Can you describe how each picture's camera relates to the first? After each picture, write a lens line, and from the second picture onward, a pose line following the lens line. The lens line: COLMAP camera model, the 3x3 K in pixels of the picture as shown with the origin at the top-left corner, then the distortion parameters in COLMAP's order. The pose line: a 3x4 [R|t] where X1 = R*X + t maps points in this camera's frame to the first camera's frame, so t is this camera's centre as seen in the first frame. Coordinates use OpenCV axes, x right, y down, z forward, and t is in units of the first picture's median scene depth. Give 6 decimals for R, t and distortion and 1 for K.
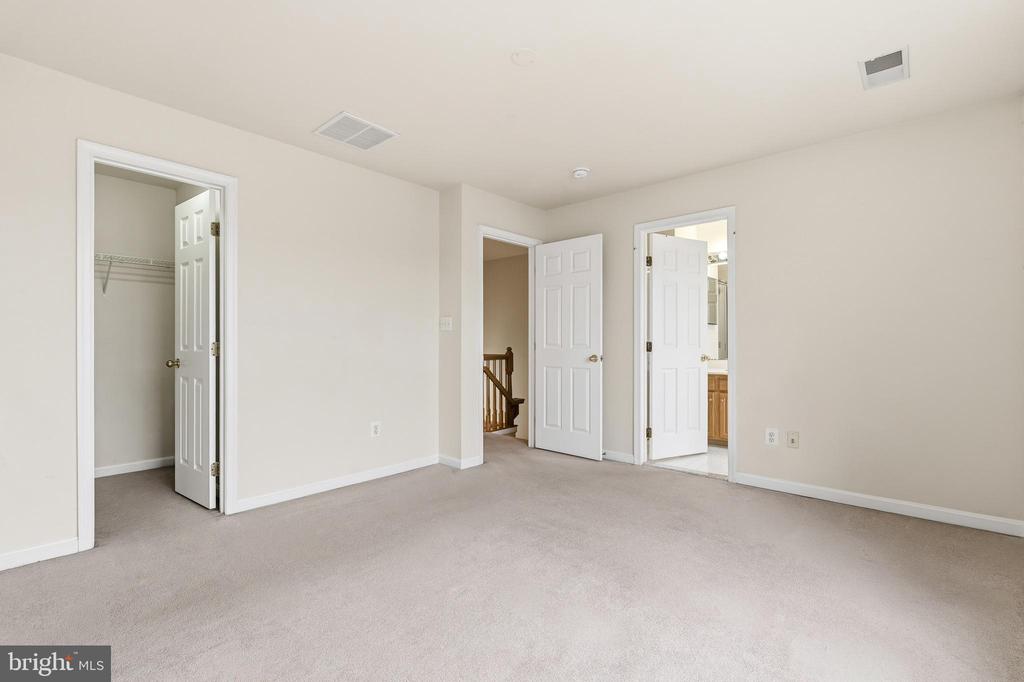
lens RADIAL K [[450.1, 0, 510.9], [0, 450.1, 342.3], [0, 0, 1]] dist [0.001513, -0.000056]
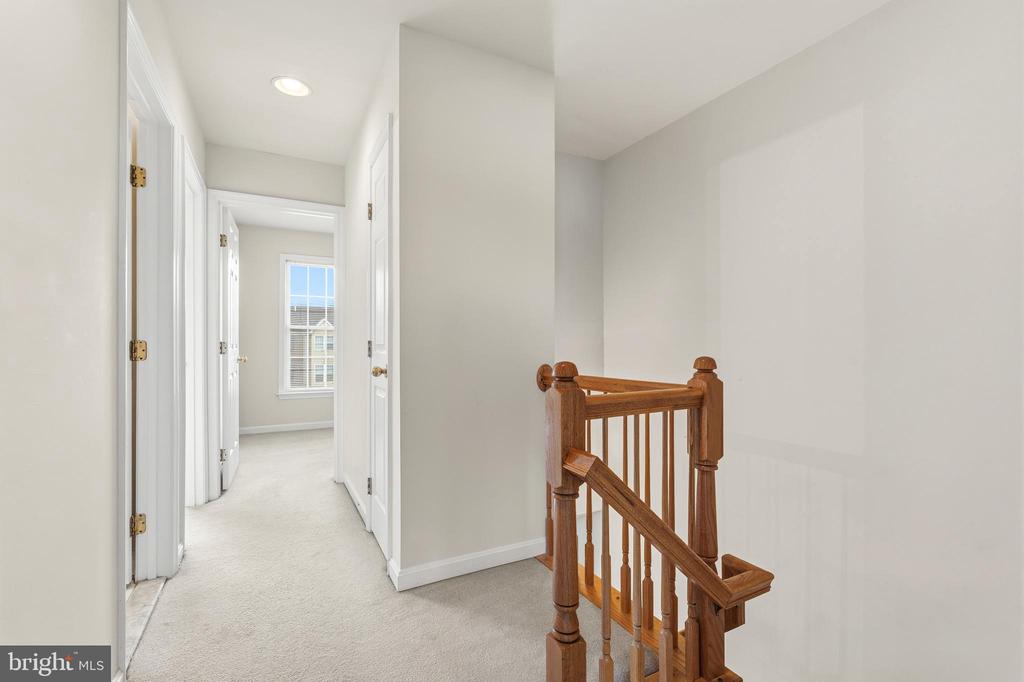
lens RADIAL K [[450.1, 0, 513.5], [0, 450.1, 341.8], [0, 0, 1]] dist [0.001513, -0.000056]
pose [[0.933165, 0.005668, -0.359404, -0.013361], [-0.005261, 0.999984, 0.002110, 0.002196], [0.359410, -0.000078, 0.933180, 0.732990]]
